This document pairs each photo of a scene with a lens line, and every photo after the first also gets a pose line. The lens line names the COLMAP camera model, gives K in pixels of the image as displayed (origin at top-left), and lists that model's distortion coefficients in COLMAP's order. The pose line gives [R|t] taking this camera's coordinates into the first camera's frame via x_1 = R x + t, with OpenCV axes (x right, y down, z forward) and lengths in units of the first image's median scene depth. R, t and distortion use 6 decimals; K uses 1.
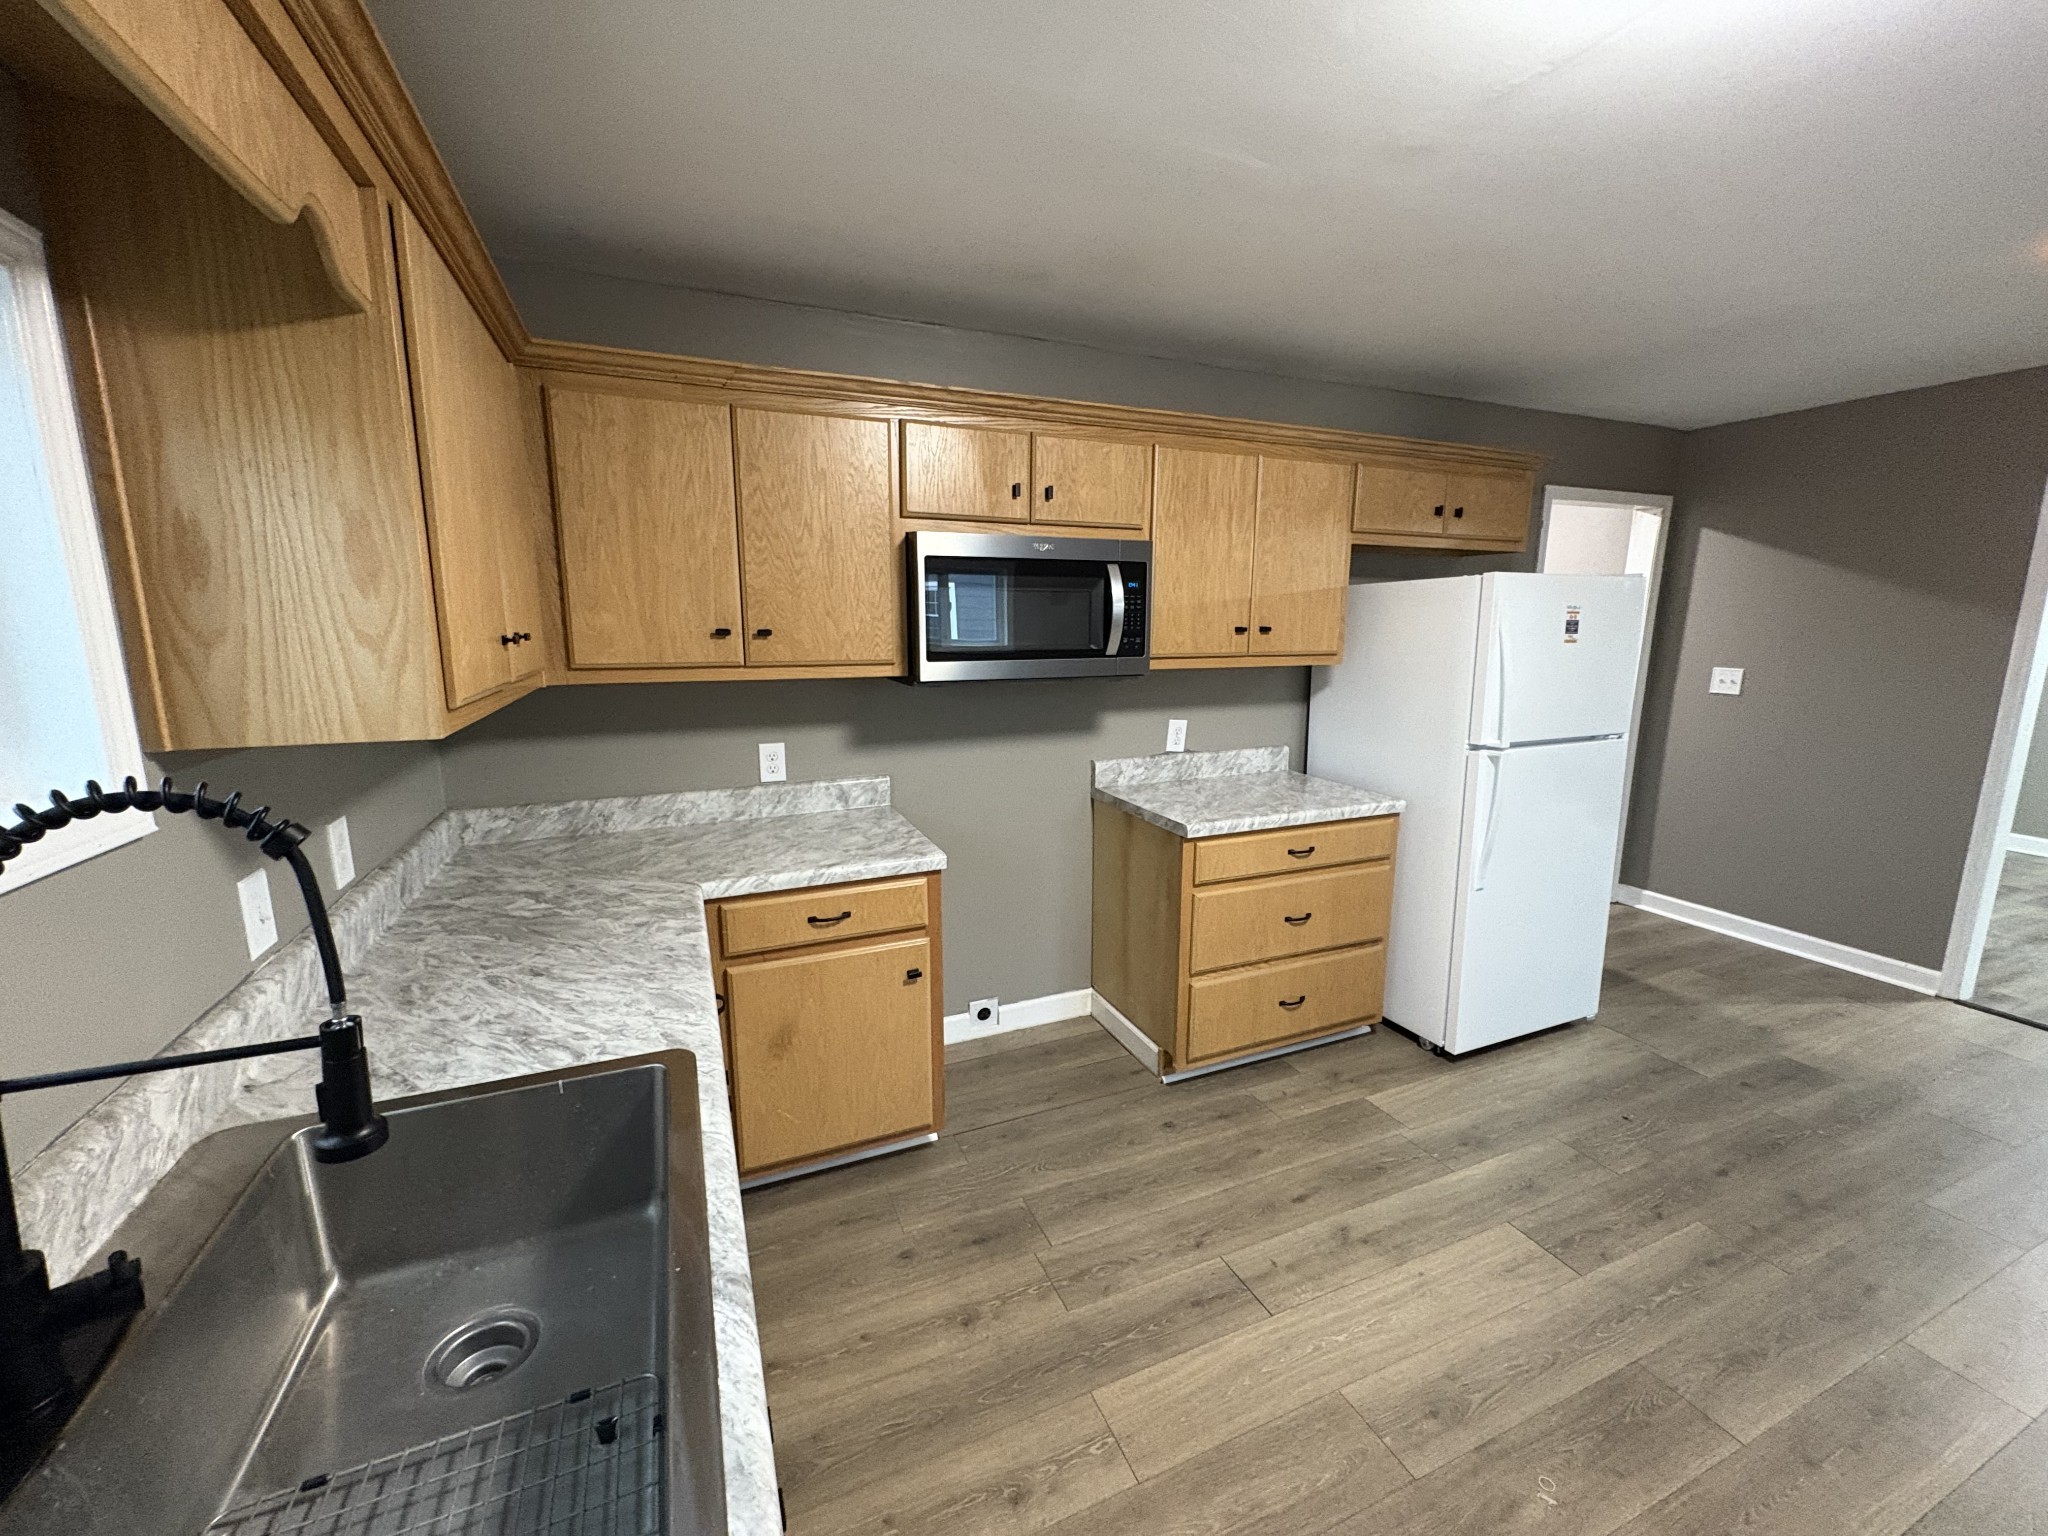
lens RADIAL K [[810.8, 0, 1024.6], [0, 810.8, 765.0], [0, 0, 1]] dist [-0.002524, 0.000262]
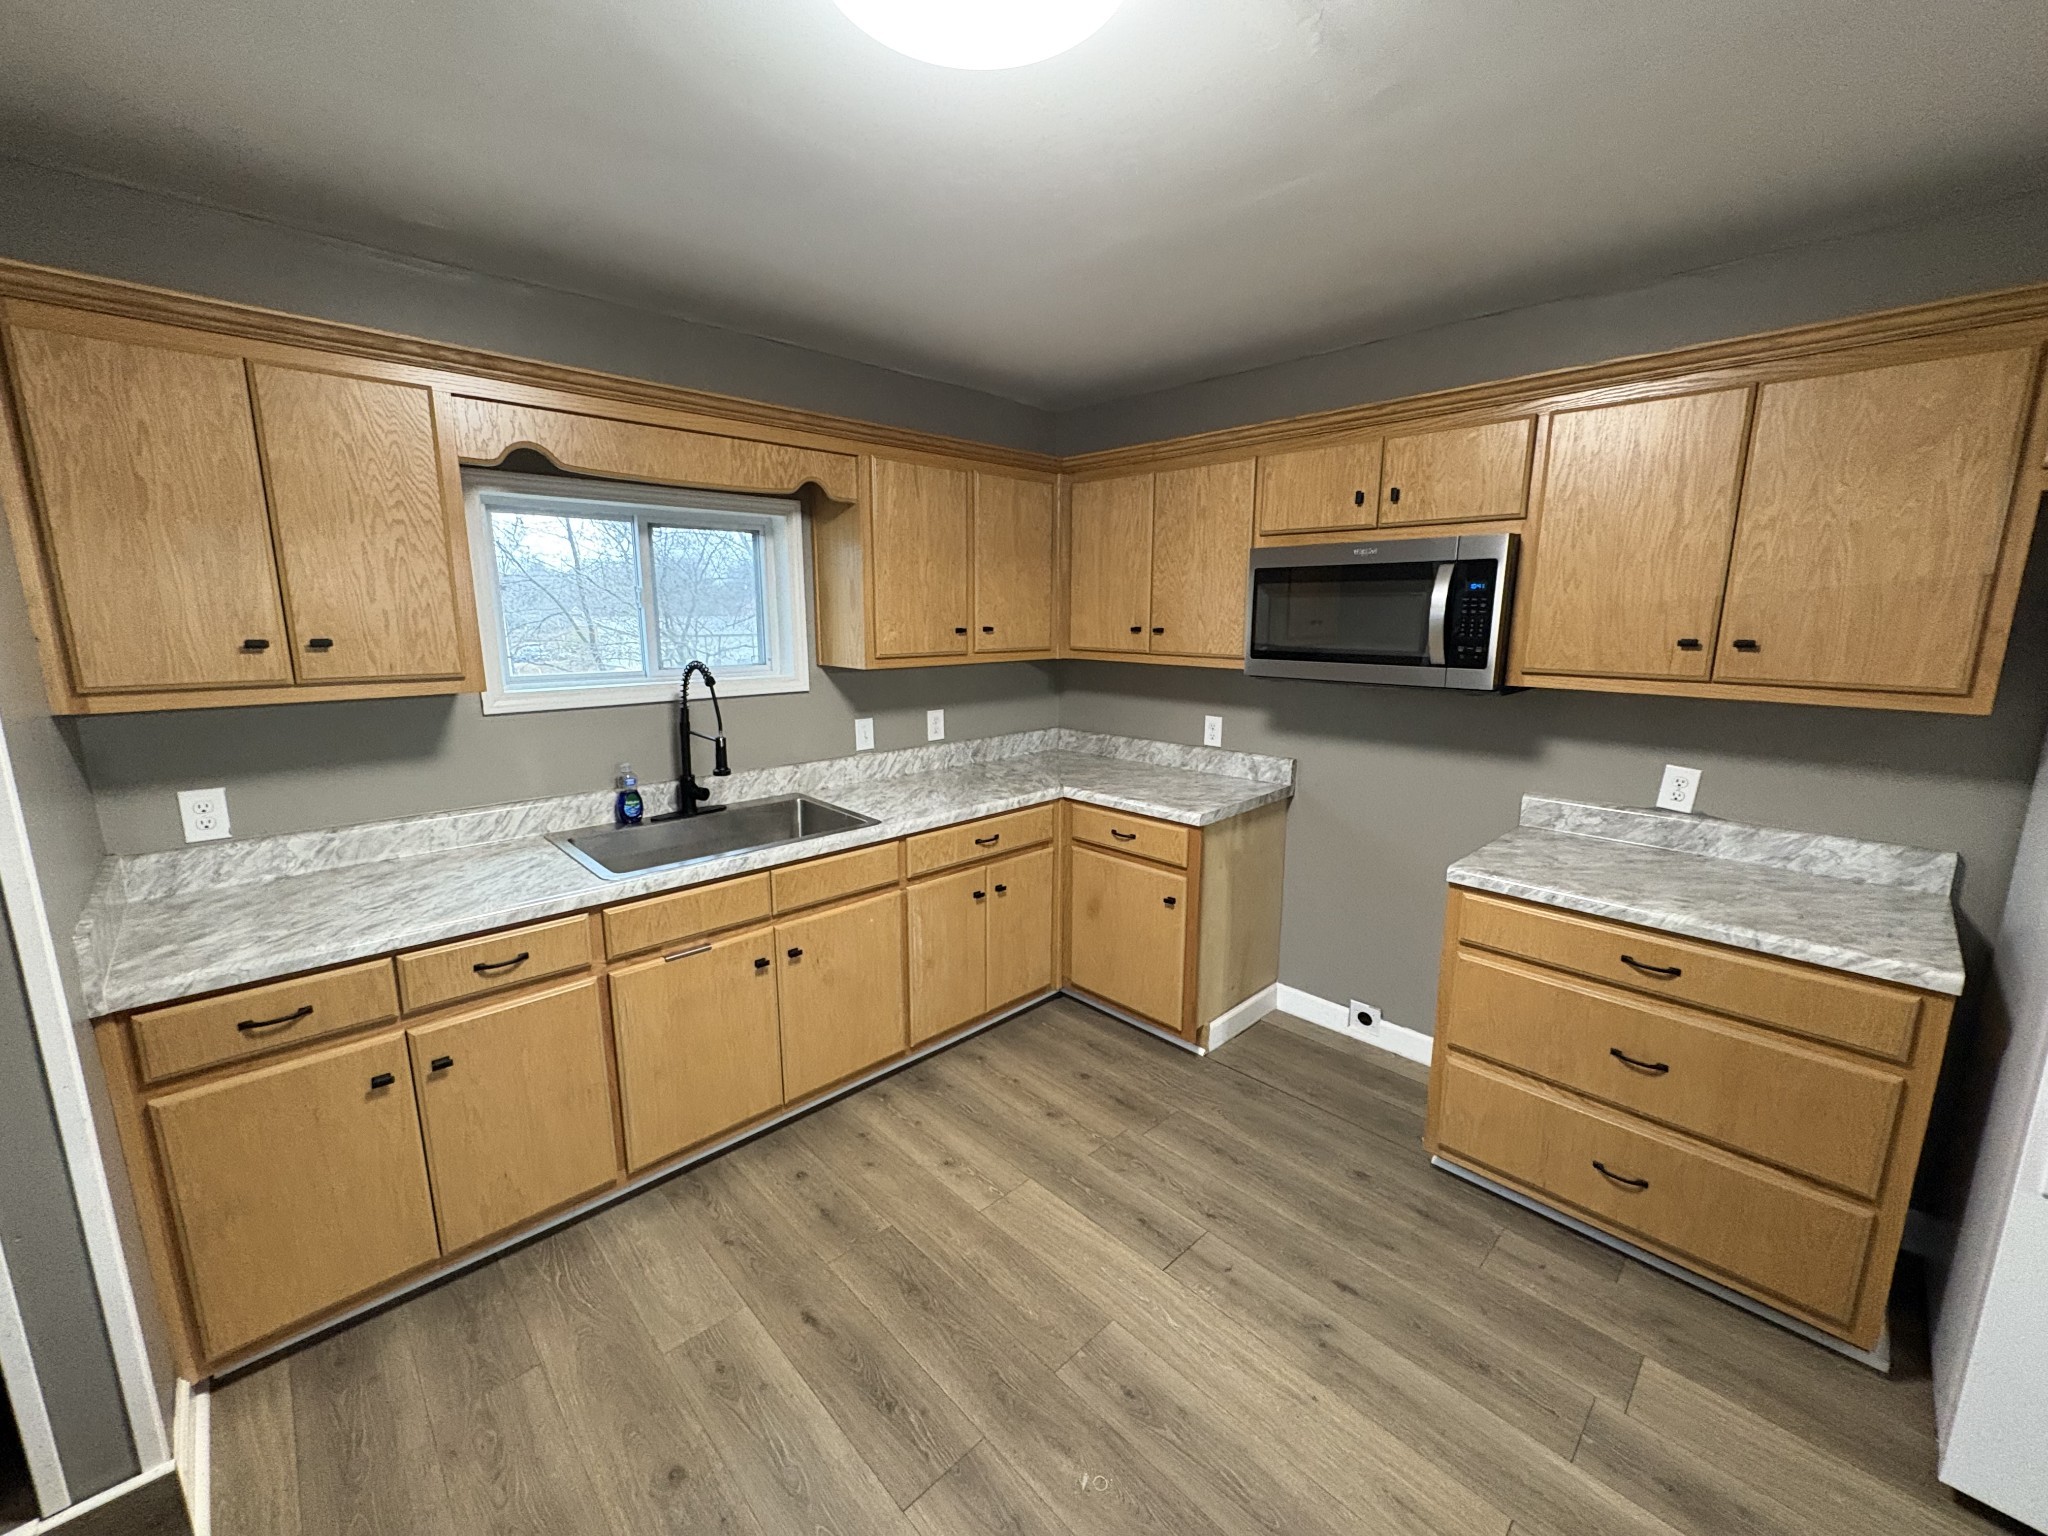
lens RADIAL K [[810.8, 0, 1020.5], [0, 810.8, 763.5], [0, 0, 1]] dist [-0.002524, 0.000262]
pose [[0.359035, 0.174979, -0.916775, 0.837548], [-0.166315, 0.978542, 0.121635, -0.063942], [0.918386, 0.108803, 0.380432, 0.253863]]
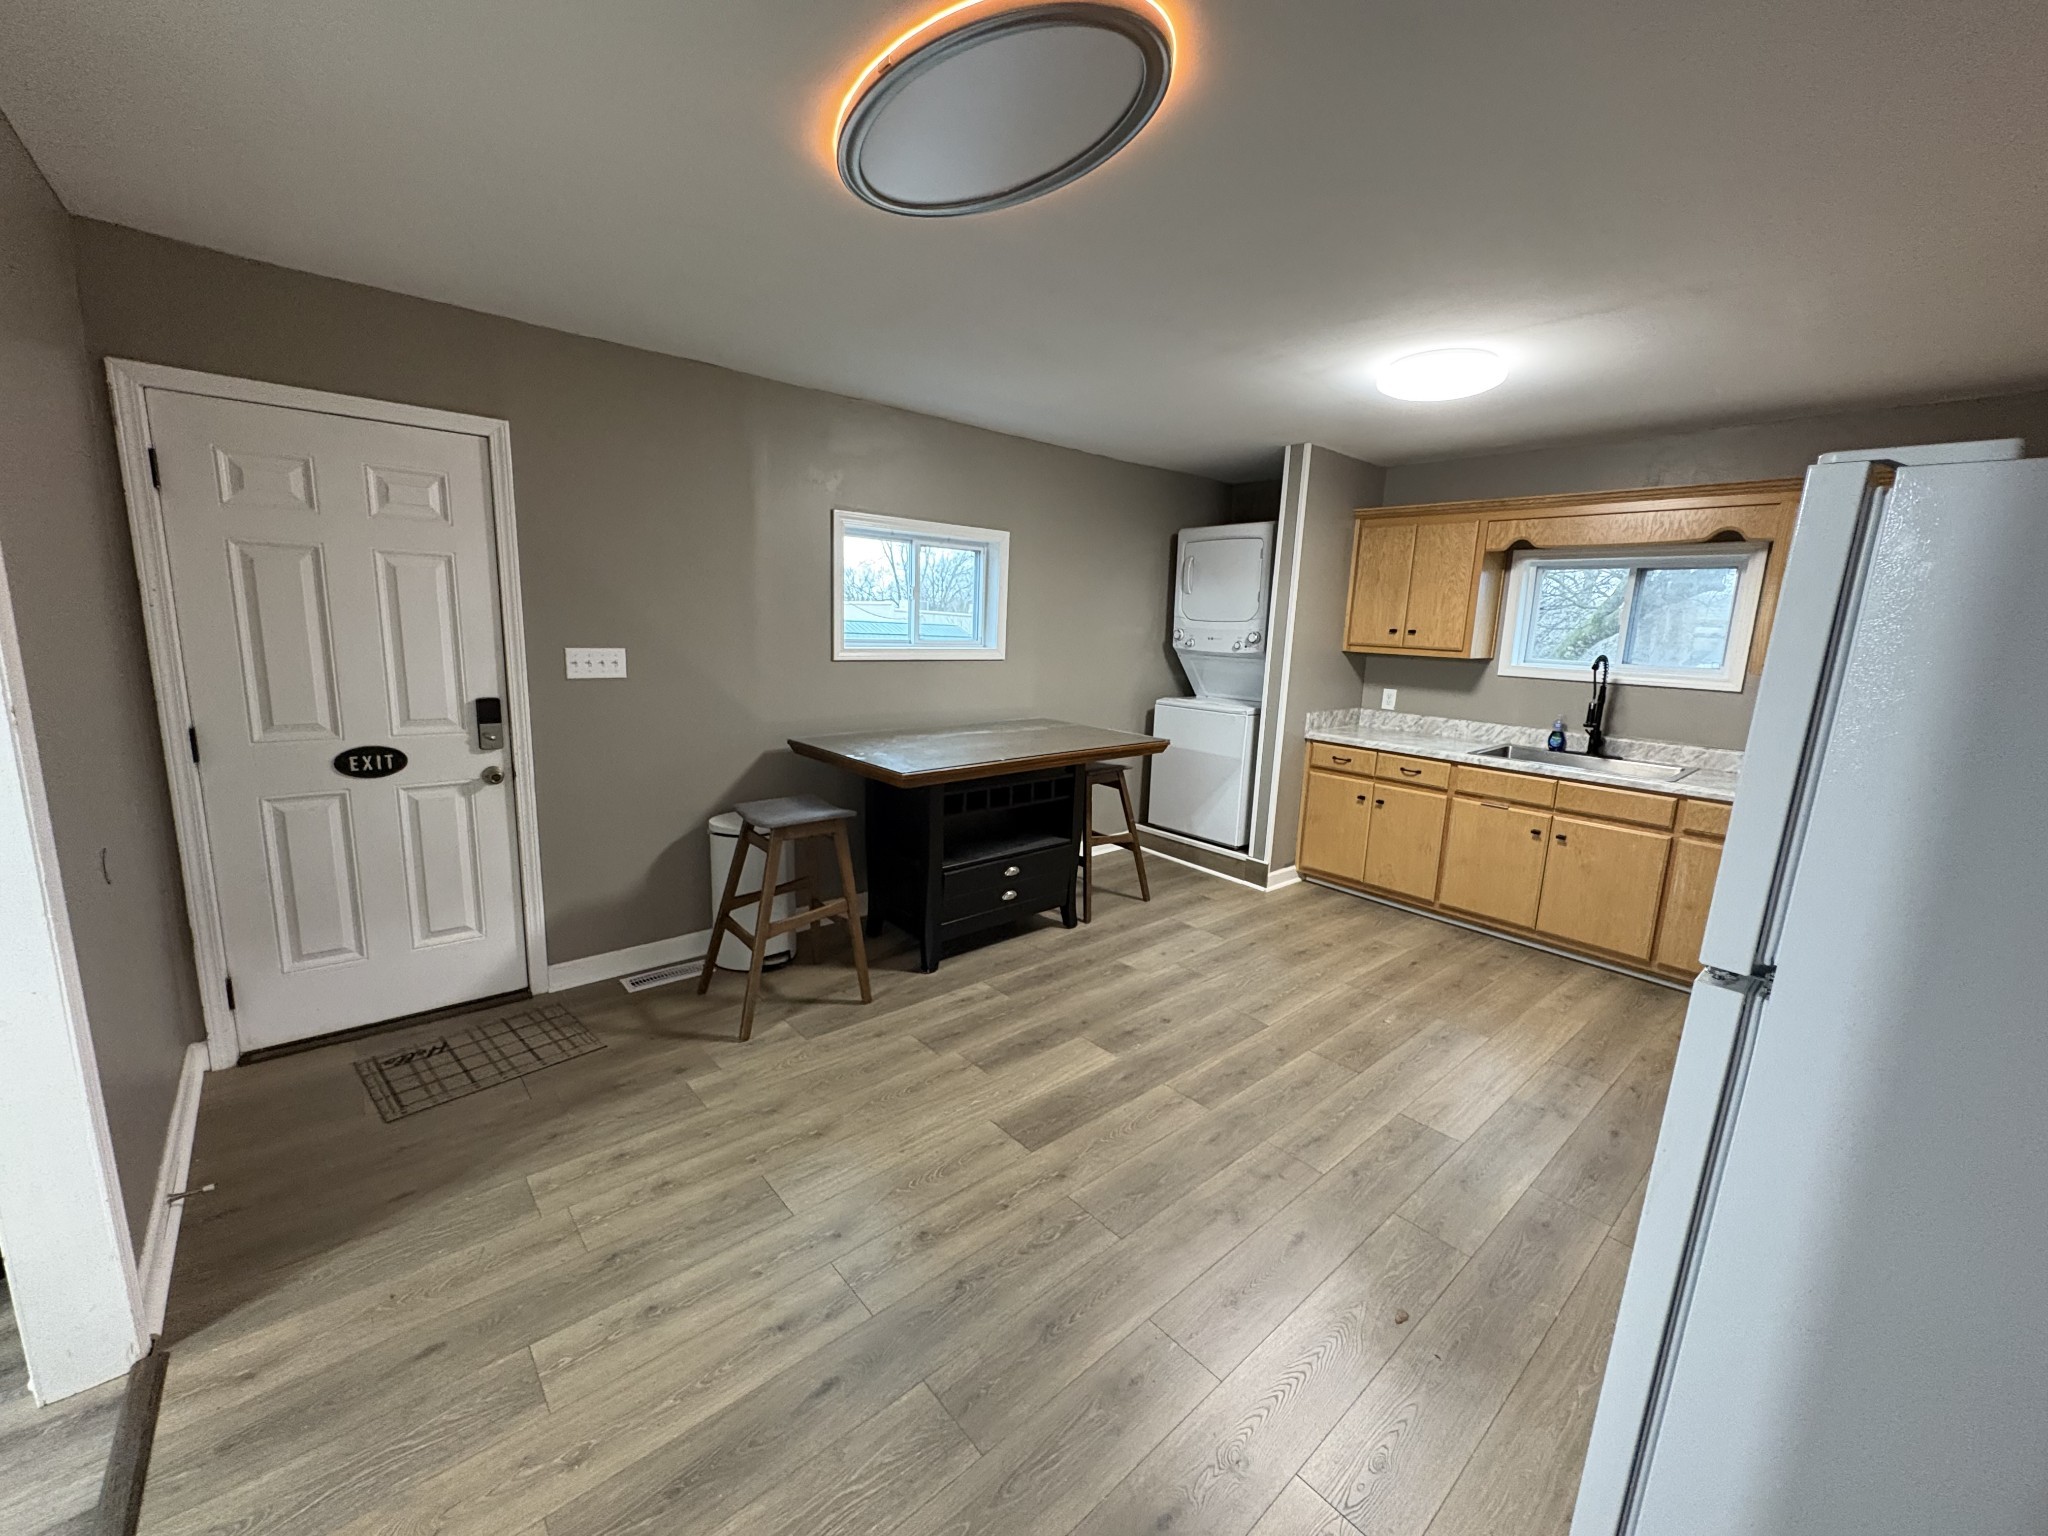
lens RADIAL K [[810.8, 0, 1023.7], [0, 810.8, 765.6], [0, 0, 1]] dist [-0.002524, 0.000262]
pose [[-0.950735, 0.022957, -0.309155, 1.339541], [-0.087701, 0.936598, 0.339253, -0.240596], [0.297342, 0.349652, -0.888443, 1.439367]]
